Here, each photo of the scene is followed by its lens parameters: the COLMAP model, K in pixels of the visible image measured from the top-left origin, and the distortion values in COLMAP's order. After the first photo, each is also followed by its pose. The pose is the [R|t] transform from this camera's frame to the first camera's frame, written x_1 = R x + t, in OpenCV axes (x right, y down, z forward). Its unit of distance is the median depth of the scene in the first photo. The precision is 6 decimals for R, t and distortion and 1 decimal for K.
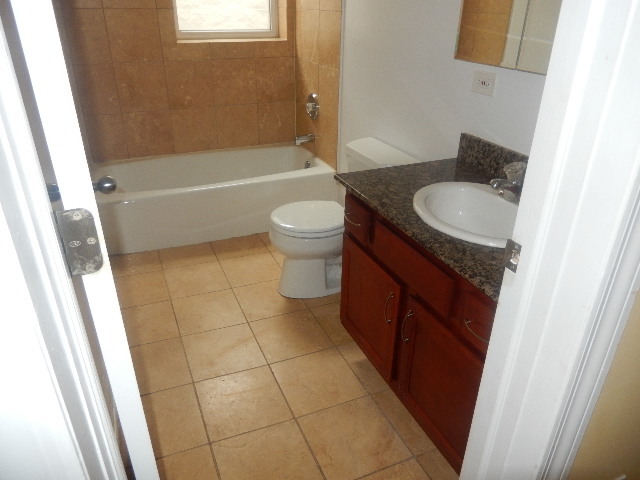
lens RADIAL K [[494.0, 0, 321.7], [0, 494.0, 243.9], [0, 0, 1]] dist [0.044144, -0.043731]
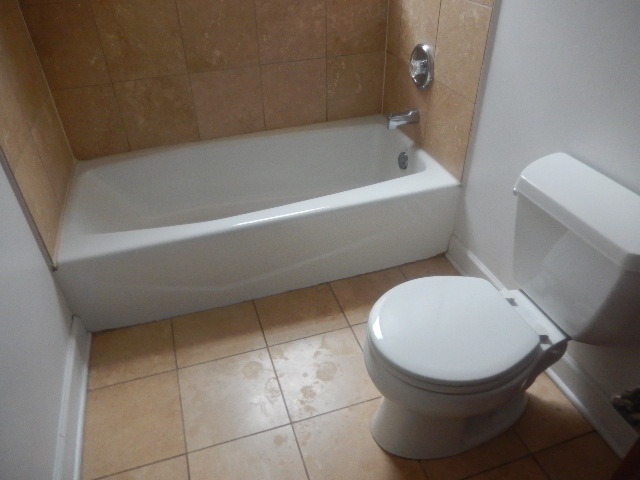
lens RADIAL K [[494.0, 0, 316.1], [0, 494.0, 238.9], [0, 0, 1]] dist [0.044144, -0.043731]
pose [[0.995339, 0.027728, -0.092368, -0.082510], [-0.012562, 0.986893, 0.160888, -0.166325], [0.095618, -0.158978, 0.982641, 0.366046]]
